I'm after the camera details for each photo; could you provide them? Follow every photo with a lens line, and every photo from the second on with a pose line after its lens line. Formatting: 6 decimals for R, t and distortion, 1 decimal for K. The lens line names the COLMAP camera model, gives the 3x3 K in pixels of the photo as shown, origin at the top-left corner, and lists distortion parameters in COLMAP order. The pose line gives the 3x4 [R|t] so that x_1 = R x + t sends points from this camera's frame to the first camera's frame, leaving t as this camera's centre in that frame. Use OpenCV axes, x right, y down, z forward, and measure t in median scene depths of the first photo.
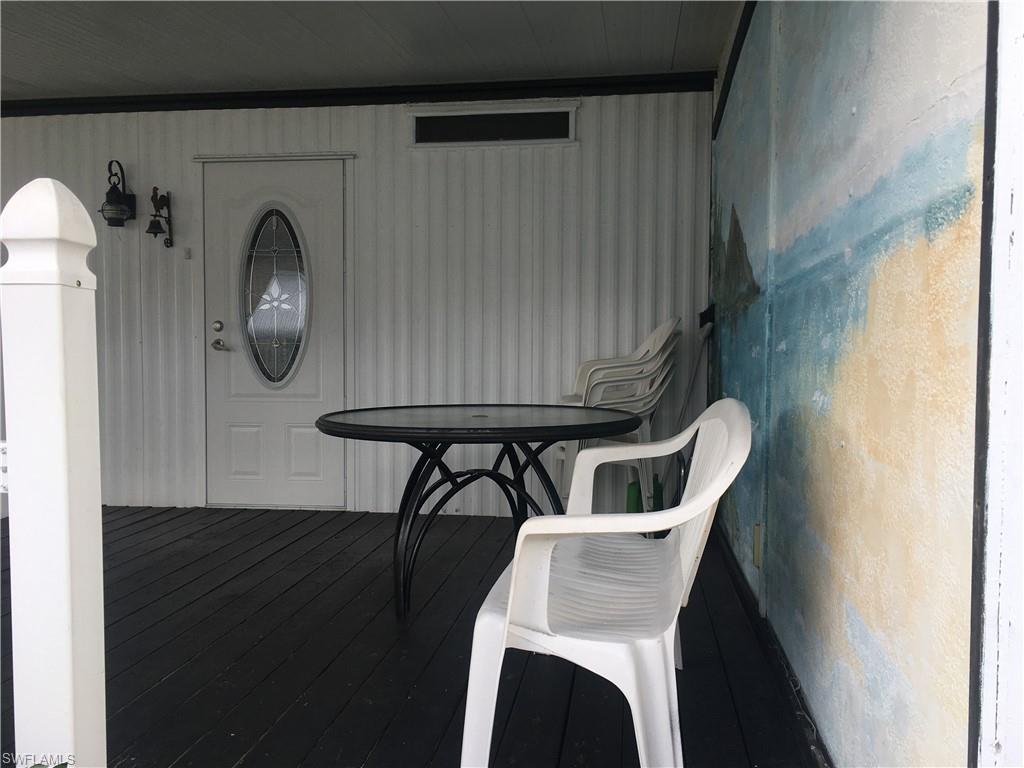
lens RADIAL K [[869.5, 0, 515.2], [0, 869.5, 389.6], [0, 0, 1]] dist [0.063348, -0.090996]
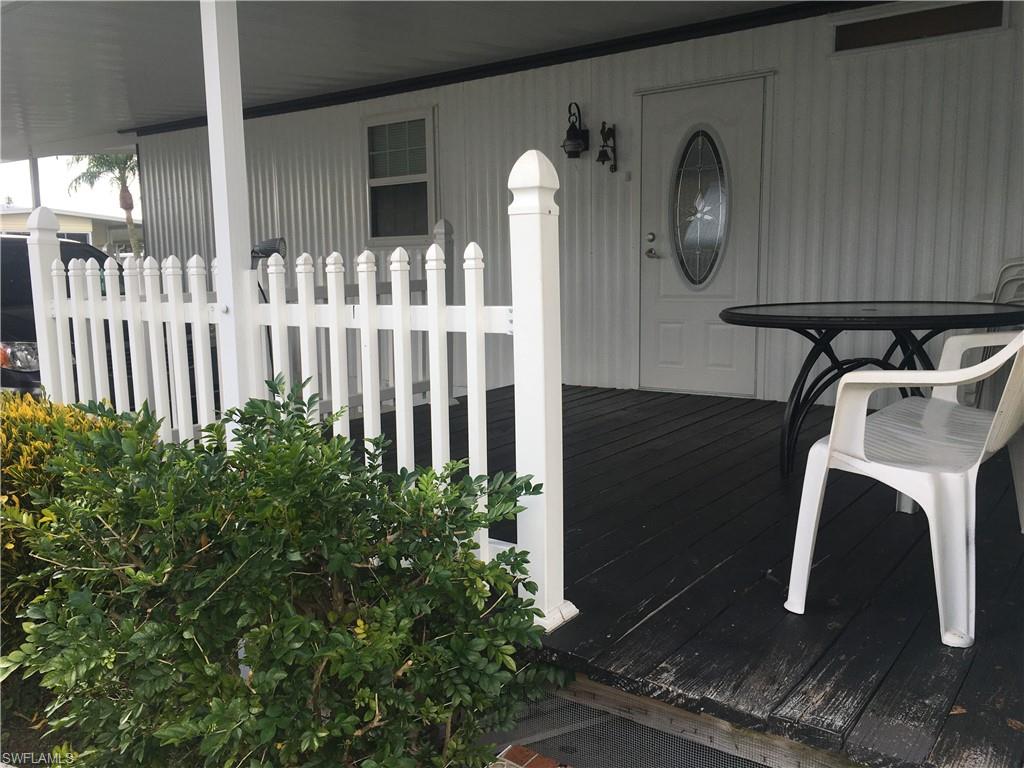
lens RADIAL K [[869.5, 0, 515.2], [0, 869.5, 389.6], [0, 0, 1]] dist [0.063348, -0.090996]
pose [[0.880254, 0.048610, -0.472007, 0.065470], [-0.000529, 0.994839, 0.101468, 0.012730], [0.474503, -0.089068, 0.875736, -0.137226]]
